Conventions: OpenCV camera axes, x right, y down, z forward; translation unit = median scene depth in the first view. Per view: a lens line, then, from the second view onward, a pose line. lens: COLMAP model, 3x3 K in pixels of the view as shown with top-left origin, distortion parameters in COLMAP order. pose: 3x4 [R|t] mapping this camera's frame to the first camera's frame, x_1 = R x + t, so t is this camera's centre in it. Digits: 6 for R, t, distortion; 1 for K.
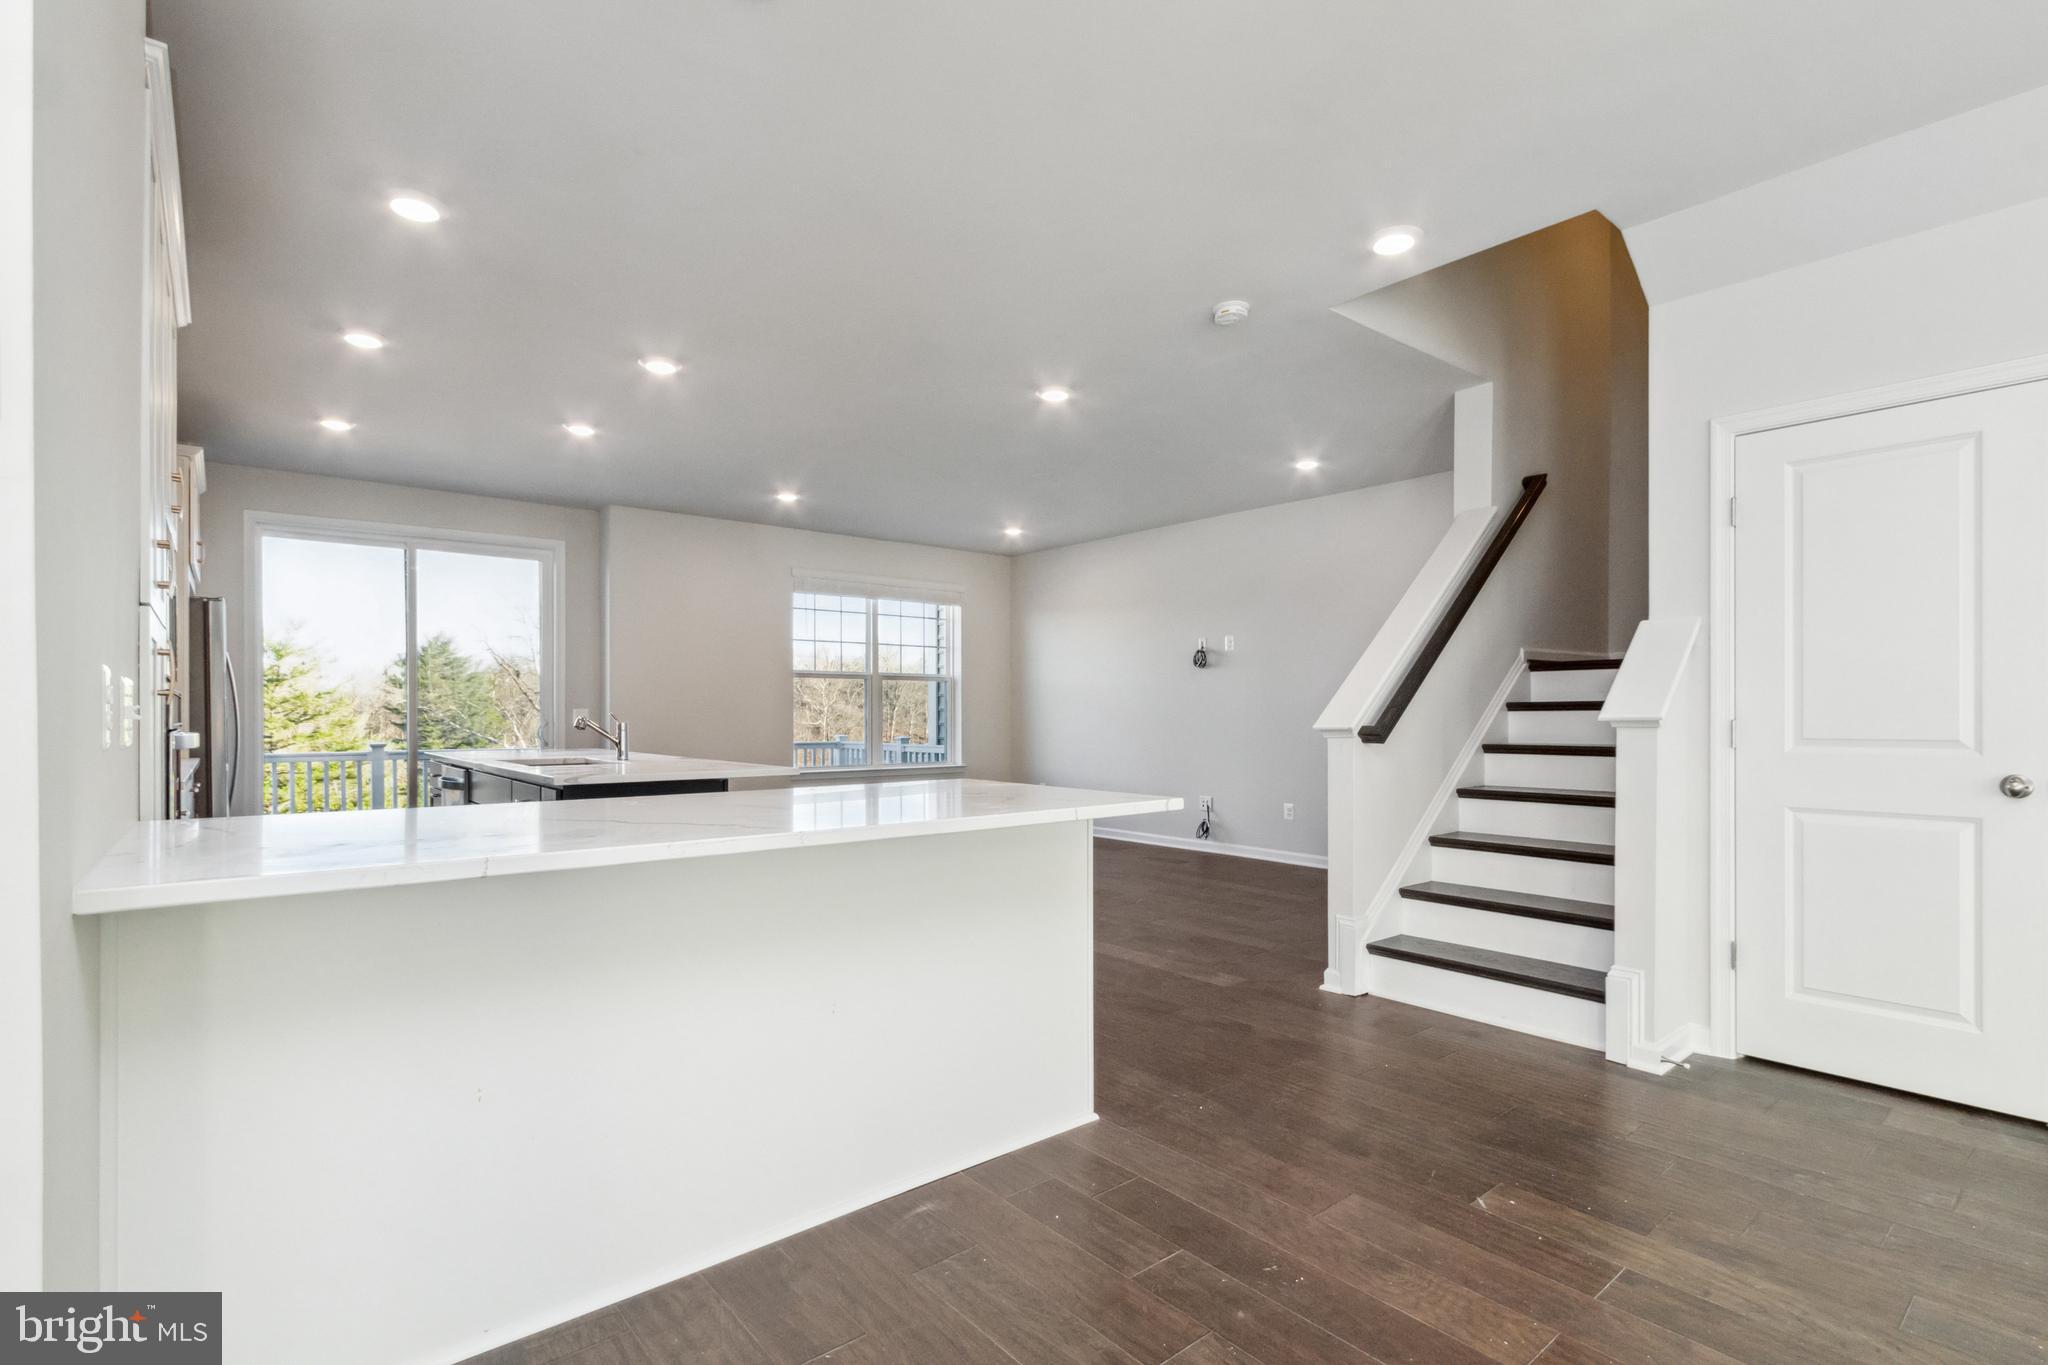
lens RADIAL K [[943.7, 0, 1021.3], [0, 943.7, 705.2], [0, 0, 1]] dist [-0.000360, 0.000262]
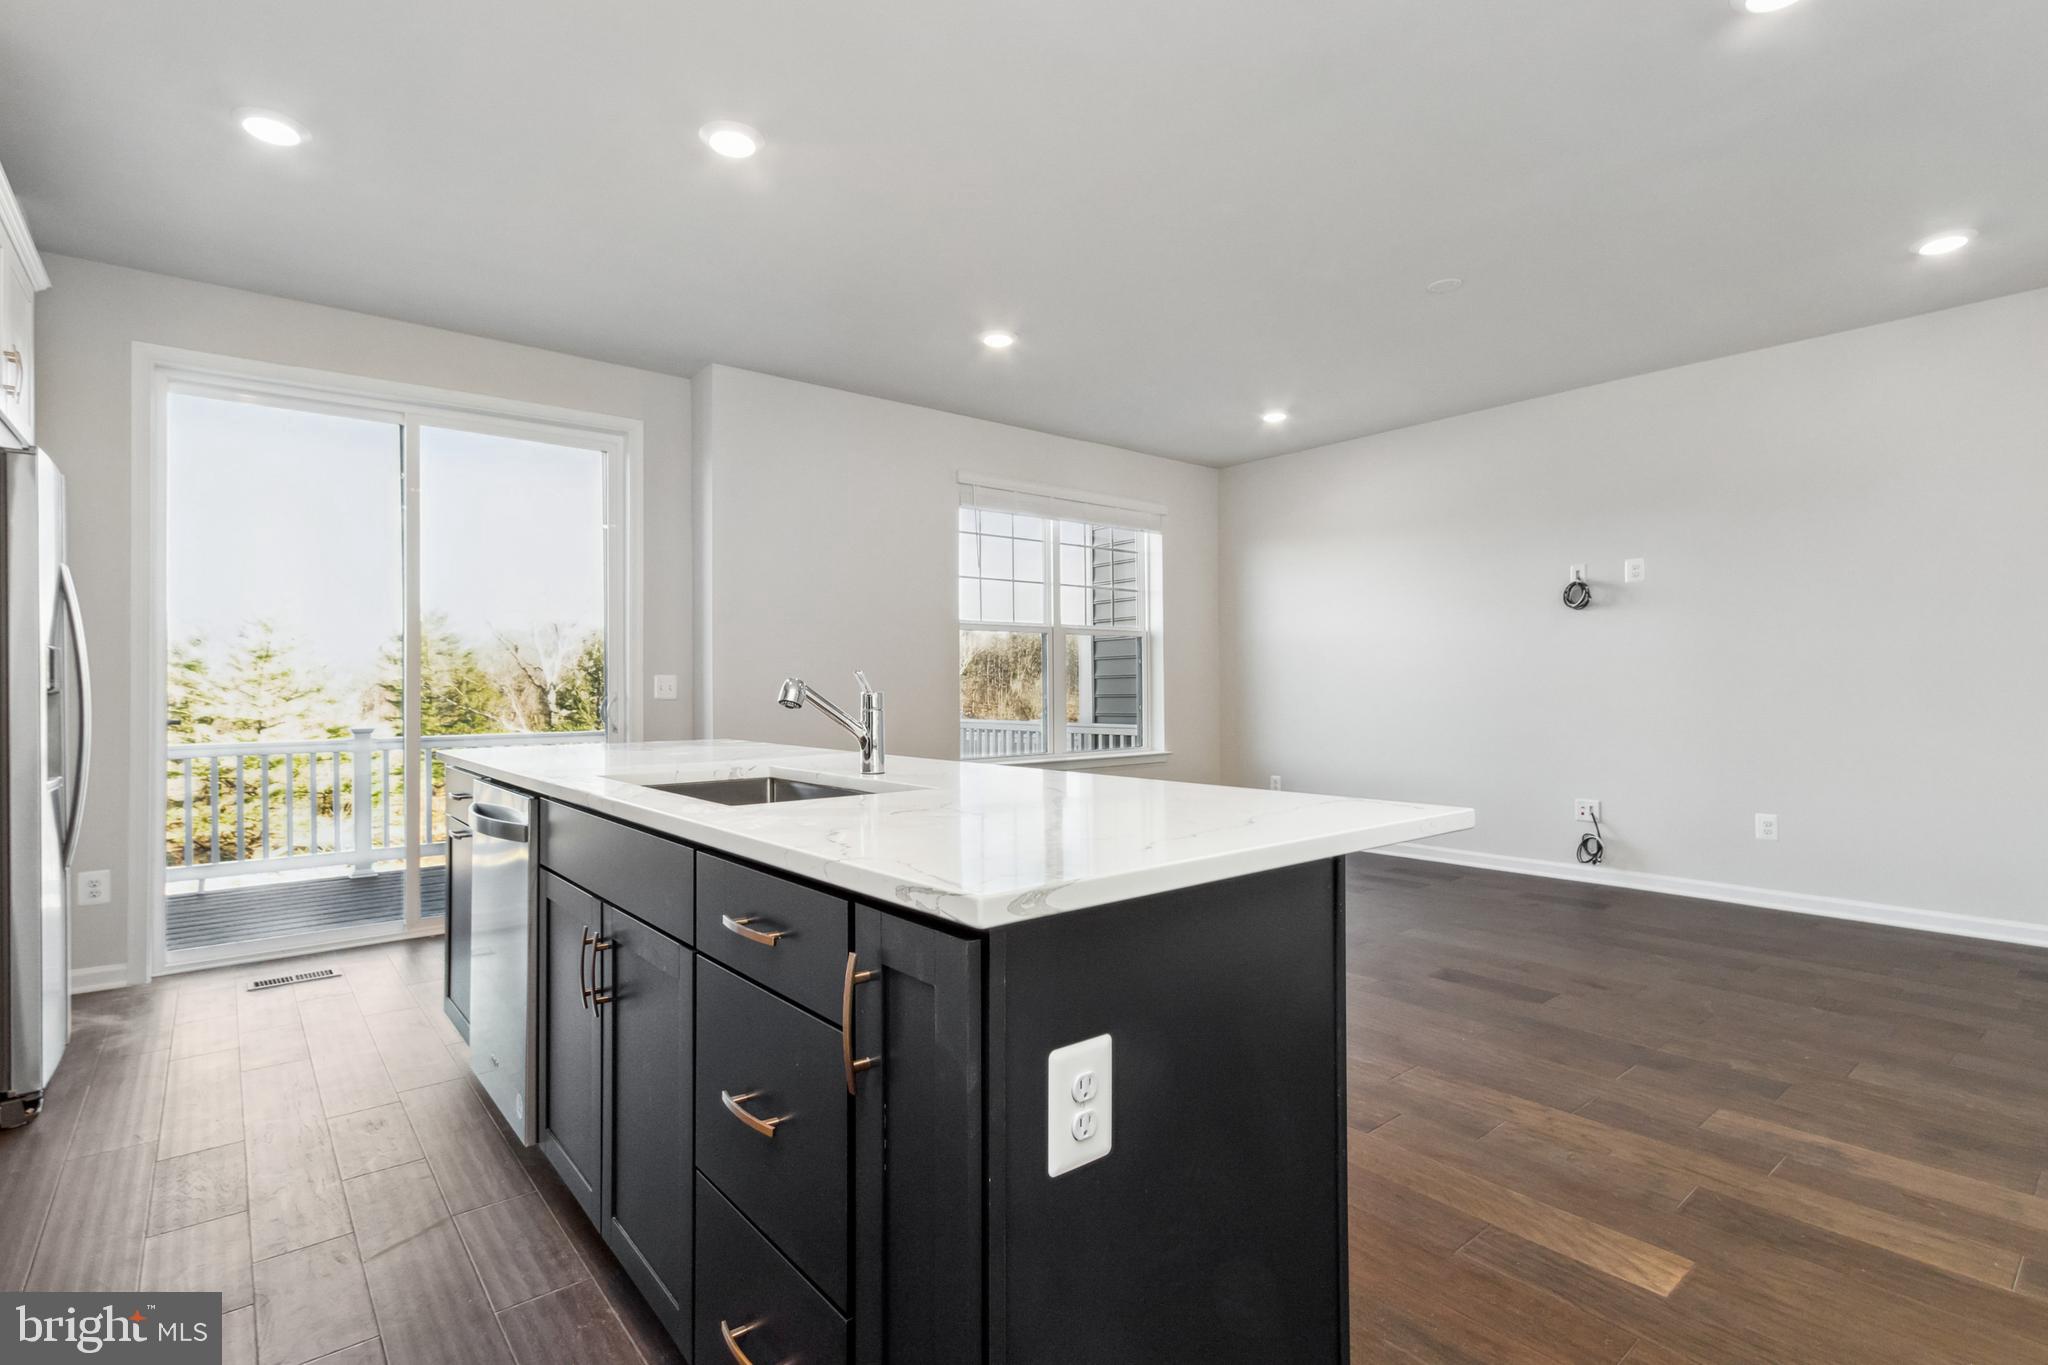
lens RADIAL K [[953.8, 0, 1017.8], [0, 953.8, 661.2], [0, 0, 1]] dist [0.000598, -0.000104]
pose [[0.999966, -0.007136, -0.004199, -0.181995], [0.007060, 0.999818, -0.017739, 0.006284], [0.004324, 0.017709, 0.999834, 0.278810]]
